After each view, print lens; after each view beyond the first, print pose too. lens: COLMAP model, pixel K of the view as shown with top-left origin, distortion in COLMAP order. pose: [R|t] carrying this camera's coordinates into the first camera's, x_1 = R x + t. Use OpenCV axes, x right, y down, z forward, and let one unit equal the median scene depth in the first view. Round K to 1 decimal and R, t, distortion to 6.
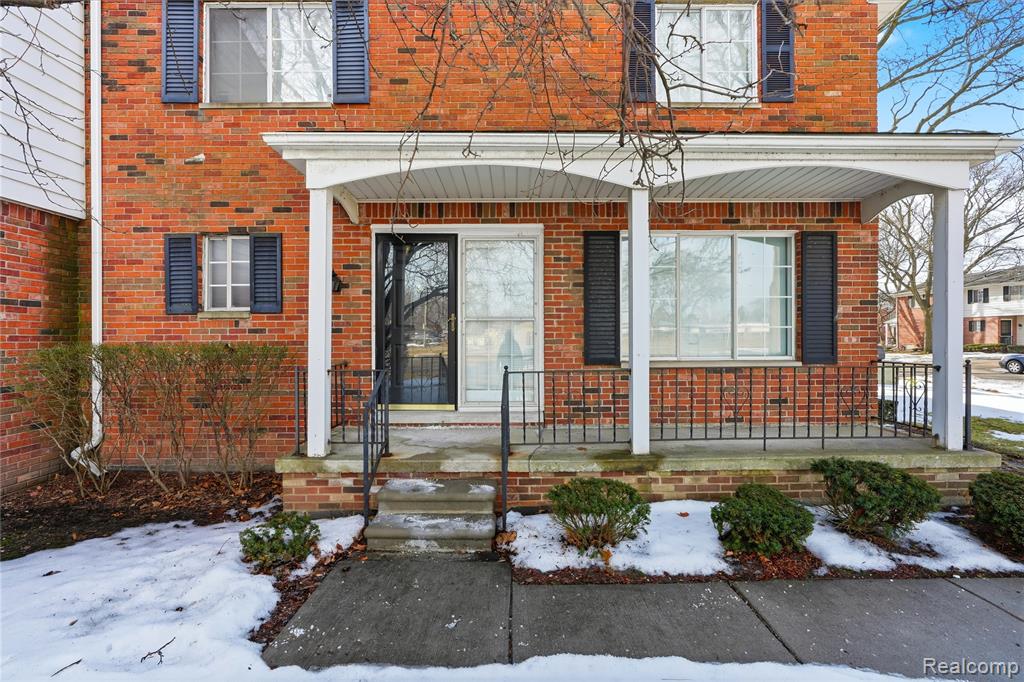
lens RADIAL K [[455.6, 0, 515.7], [0, 455.6, 340.0], [0, 0, 1]] dist [-0.009692, 0.002720]
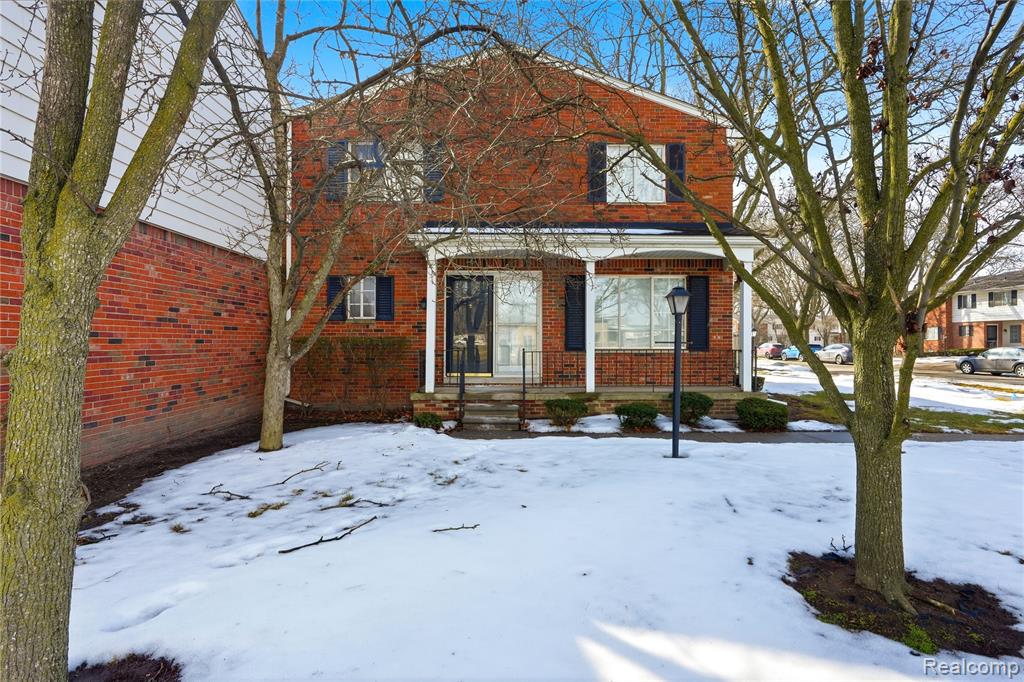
lens RADIAL K [[529.2, 0, 509.6], [0, 529.2, 340.9], [0, 0, 1]] dist [0.004591, 0.000214]
pose [[0.999952, 0.005937, 0.007766, -0.078872], [-0.005889, 0.999963, -0.006272, 0.030053], [-0.007803, 0.006226, 0.999950, -1.043364]]
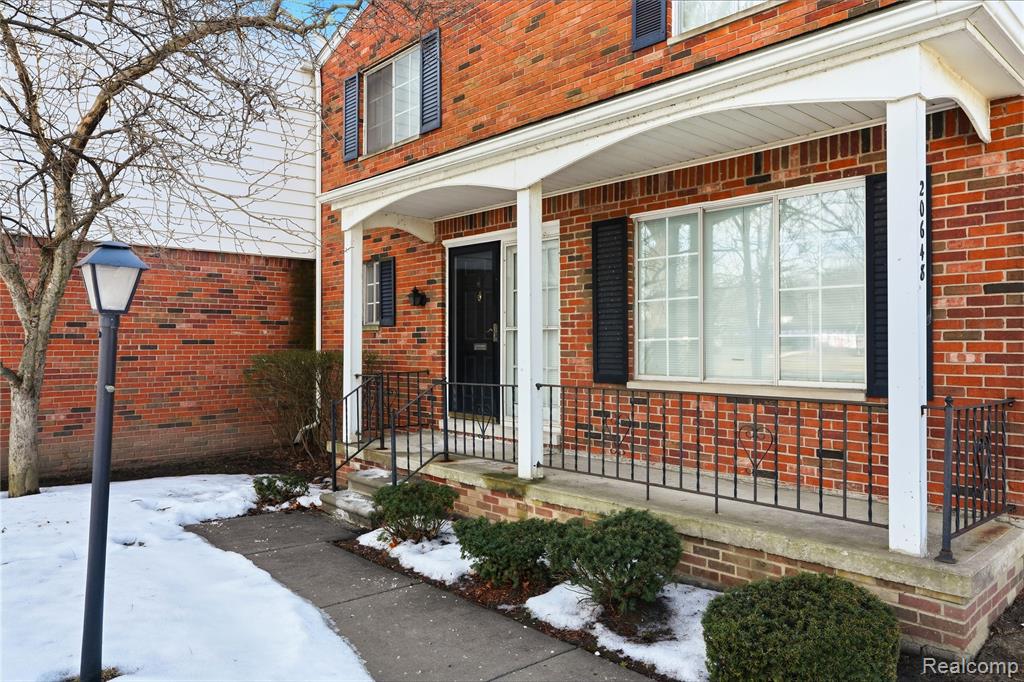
lens RADIAL K [[704.9, 0, 513.3], [0, 704.9, 339.8], [0, 0, 1]] dist [0.008865, -0.005048]
pose [[0.670215, -0.001397, -0.742166, 1.012880], [-0.006539, 0.999948, -0.007787, -0.012193], [0.742139, 0.010072, 0.670171, 0.025501]]
